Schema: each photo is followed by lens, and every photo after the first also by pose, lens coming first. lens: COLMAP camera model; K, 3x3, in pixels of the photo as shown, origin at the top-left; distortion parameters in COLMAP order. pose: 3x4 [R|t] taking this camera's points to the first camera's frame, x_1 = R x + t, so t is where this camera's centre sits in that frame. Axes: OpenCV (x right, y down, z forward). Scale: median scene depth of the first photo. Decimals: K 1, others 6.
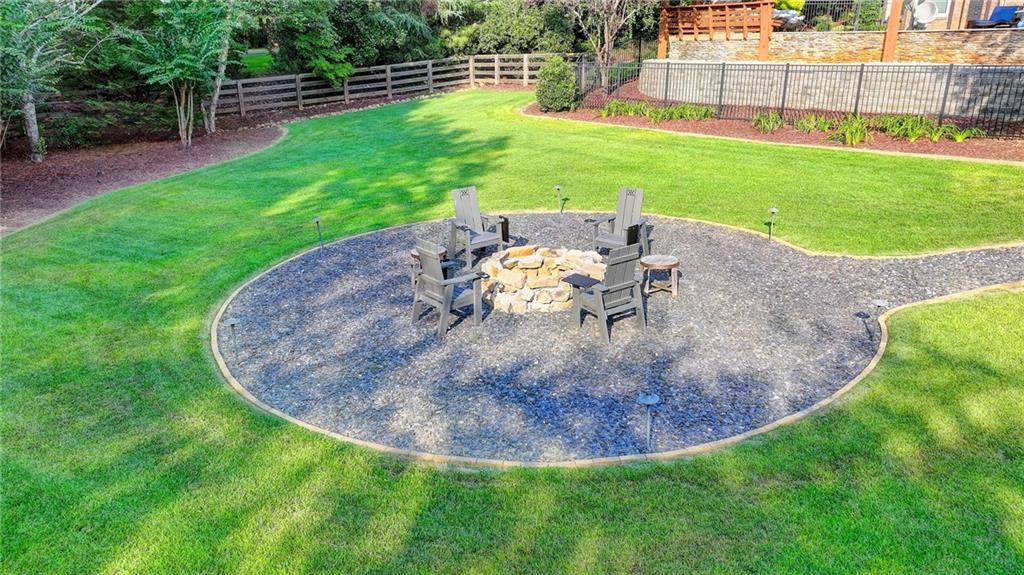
lens RADIAL K [[716.3, 0, 516.1], [0, 716.3, 285.6], [0, 0, 1]] dist [-0.001097, 0.011076]
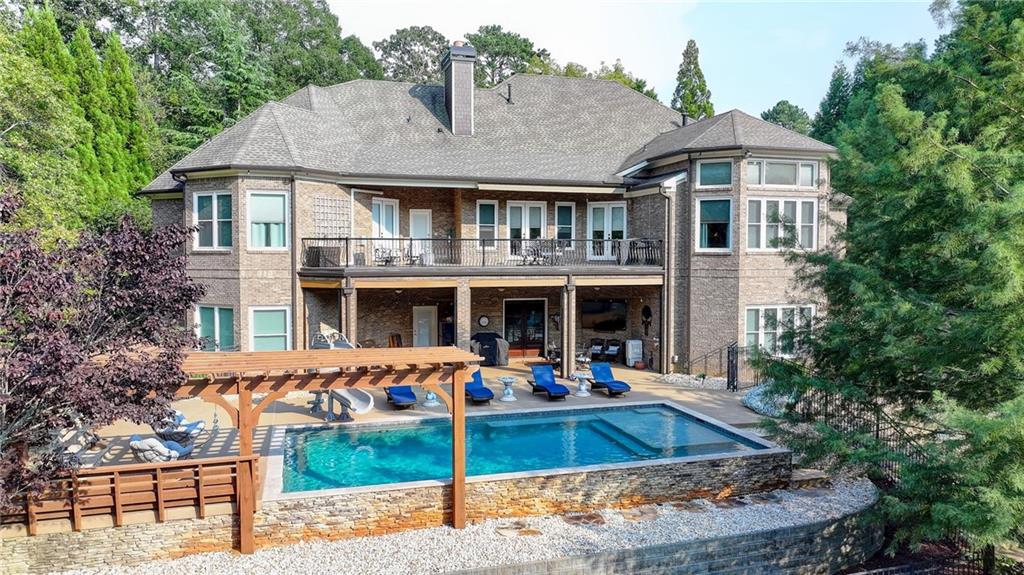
lens RADIAL K [[716.3, 0, 516.1], [0, 716.3, 285.6], [0, 0, 1]] dist [-0.001097, 0.011076]
pose [[0.385051, -0.042908, 0.921897, -0.113406], [0.290319, 0.953838, -0.076863, -0.513612], [-0.876043, 0.297240, 0.379733, 0.671185]]
